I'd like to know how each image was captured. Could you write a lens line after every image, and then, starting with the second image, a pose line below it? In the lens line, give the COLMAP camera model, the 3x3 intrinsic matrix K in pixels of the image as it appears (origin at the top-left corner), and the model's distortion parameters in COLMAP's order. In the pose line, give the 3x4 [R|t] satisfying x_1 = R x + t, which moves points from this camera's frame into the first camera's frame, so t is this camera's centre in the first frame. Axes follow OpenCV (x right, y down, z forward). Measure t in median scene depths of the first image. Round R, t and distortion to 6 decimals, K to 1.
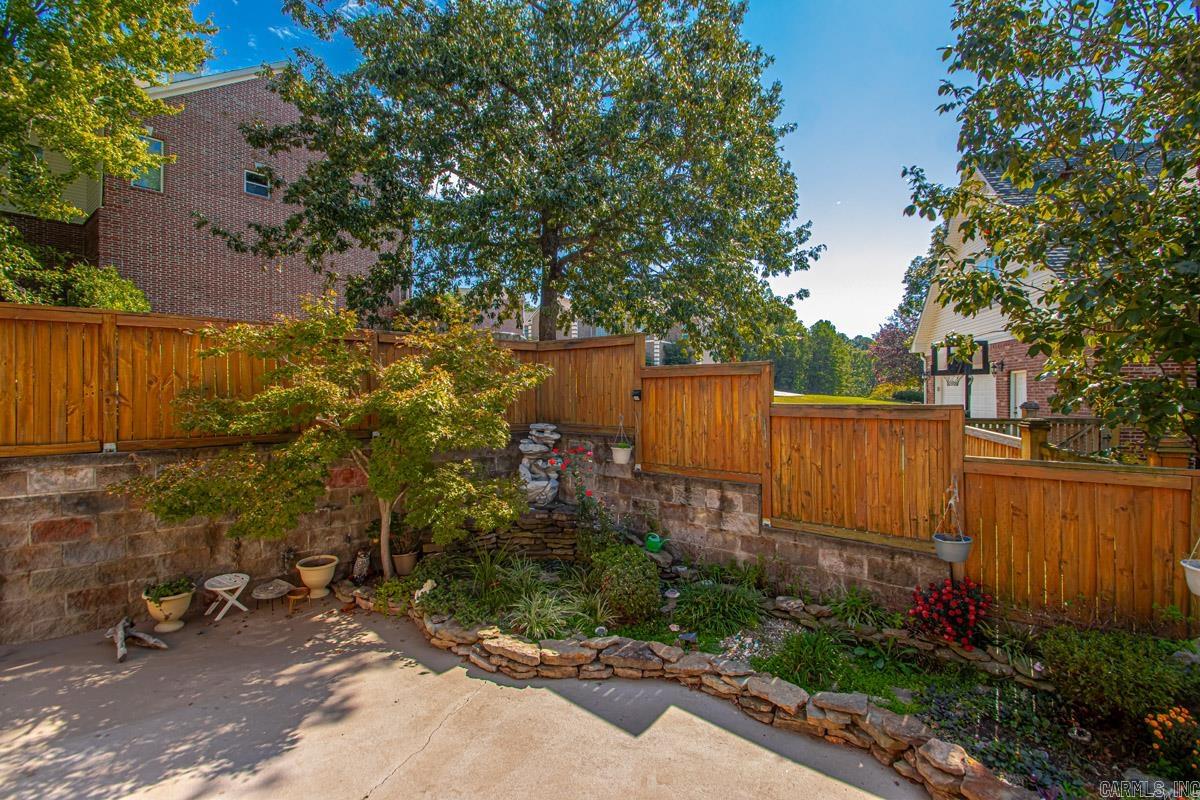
lens RADIAL K [[548.2, 0, 610.3], [0, 548.2, 400.0], [0, 0, 1]] dist [0.025177, -0.006520]
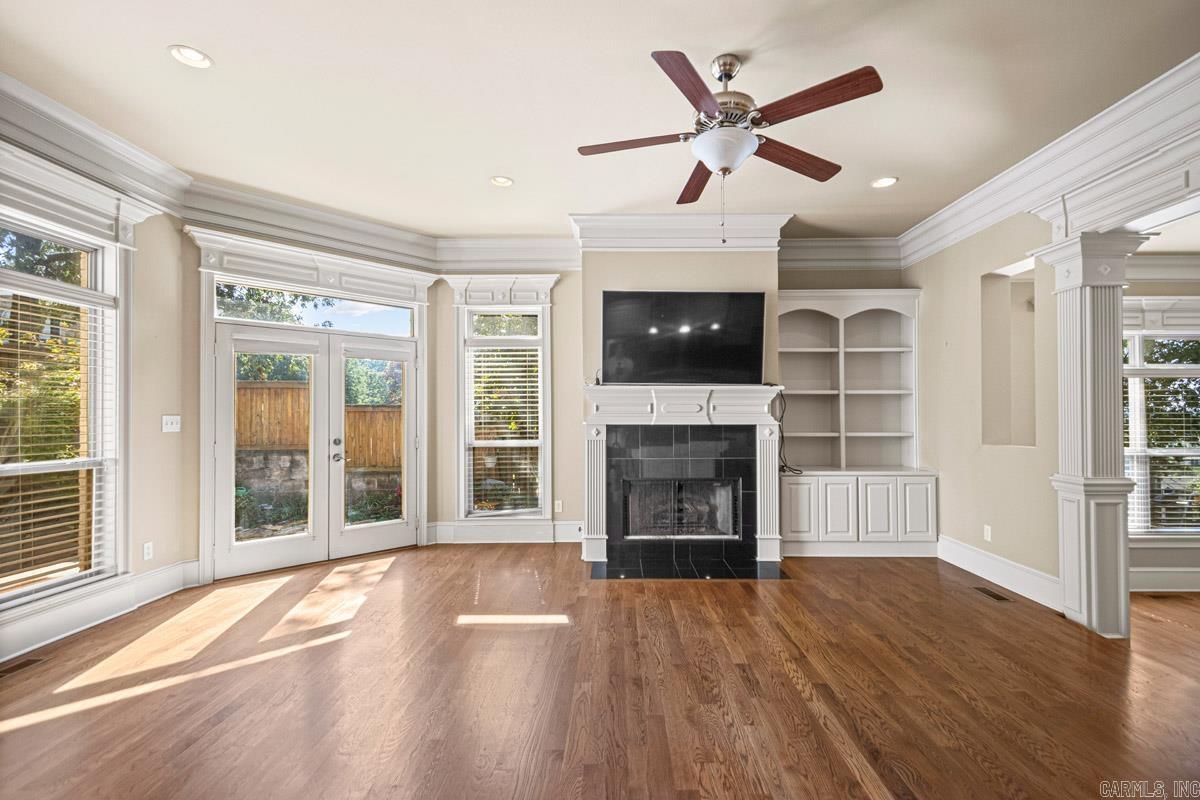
lens RADIAL K [[548.2, 0, 610.5], [0, 548.2, 401.8], [0, 0, 1]] dist [0.025177, -0.006520]
pose [[0.642646, 0.005993, 0.766140, -0.468906], [-0.005111, 0.999981, -0.003535, -0.001459], [-0.766146, -0.001644, 0.642664, -0.842171]]
